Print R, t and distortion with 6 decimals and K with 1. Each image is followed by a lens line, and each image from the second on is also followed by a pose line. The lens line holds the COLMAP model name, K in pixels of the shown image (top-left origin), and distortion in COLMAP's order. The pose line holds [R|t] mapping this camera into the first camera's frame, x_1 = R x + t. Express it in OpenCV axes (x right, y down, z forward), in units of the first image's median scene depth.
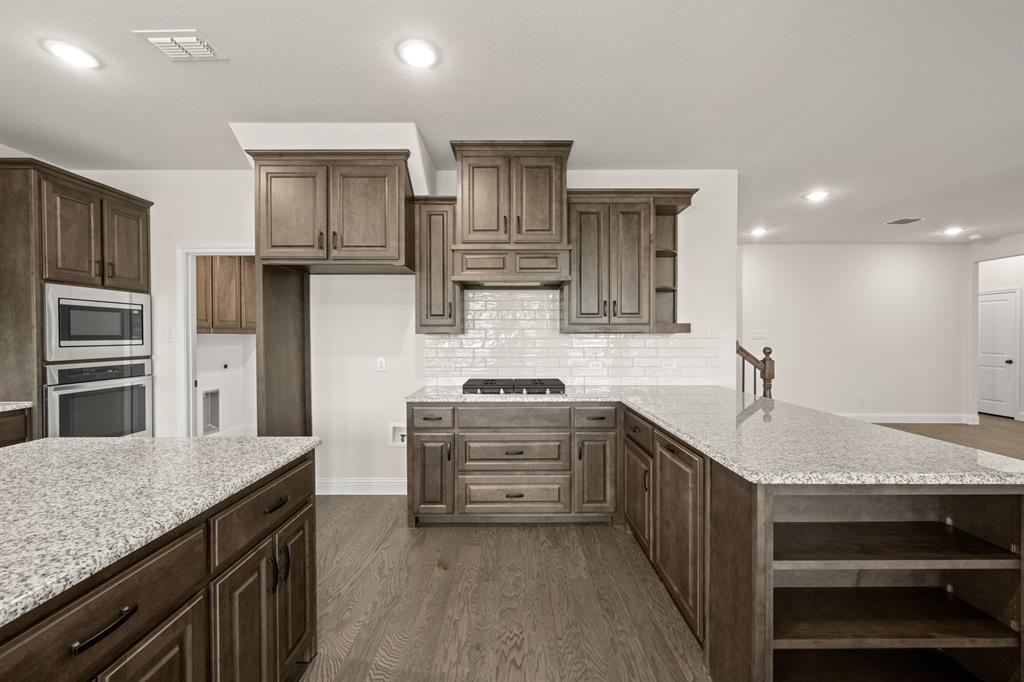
lens RADIAL K [[402.2, 0, 517.2], [0, 402.2, 340.4], [0, 0, 1]] dist [0.000072, 0.000159]
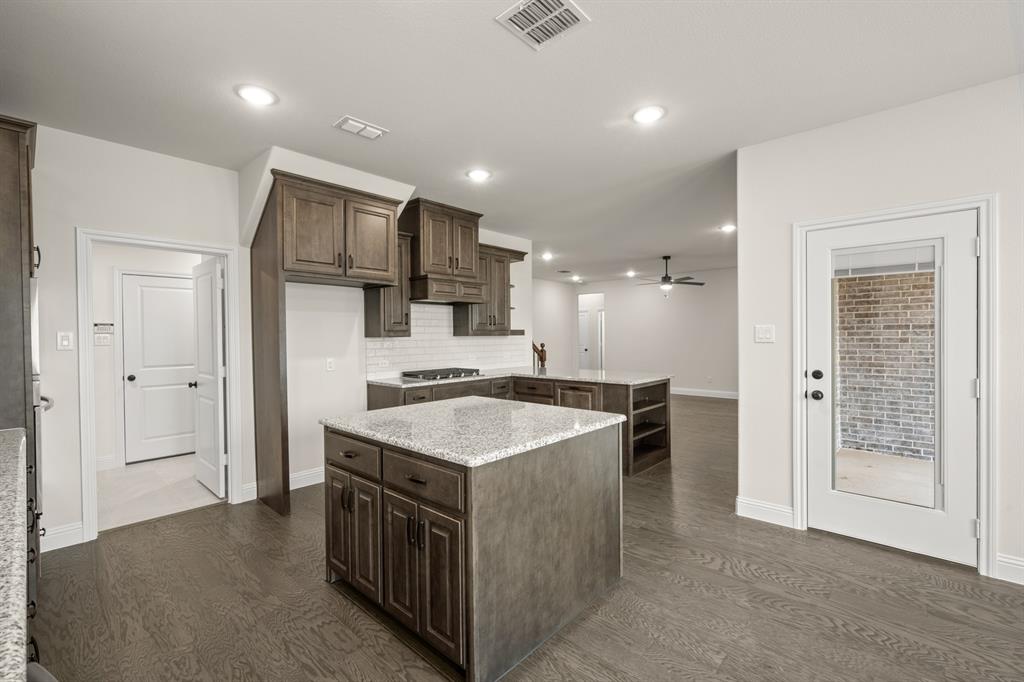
lens RADIAL K [[439.8, 0, 512.0], [0, 439.8, 341.0], [0, 0, 1]] dist [-0.000770, -0.000065]
pose [[0.681356, -0.015048, 0.731797, -0.974418], [0.015630, 0.999860, 0.006008, -0.006424], [-0.731785, 0.007344, 0.681496, -0.237183]]
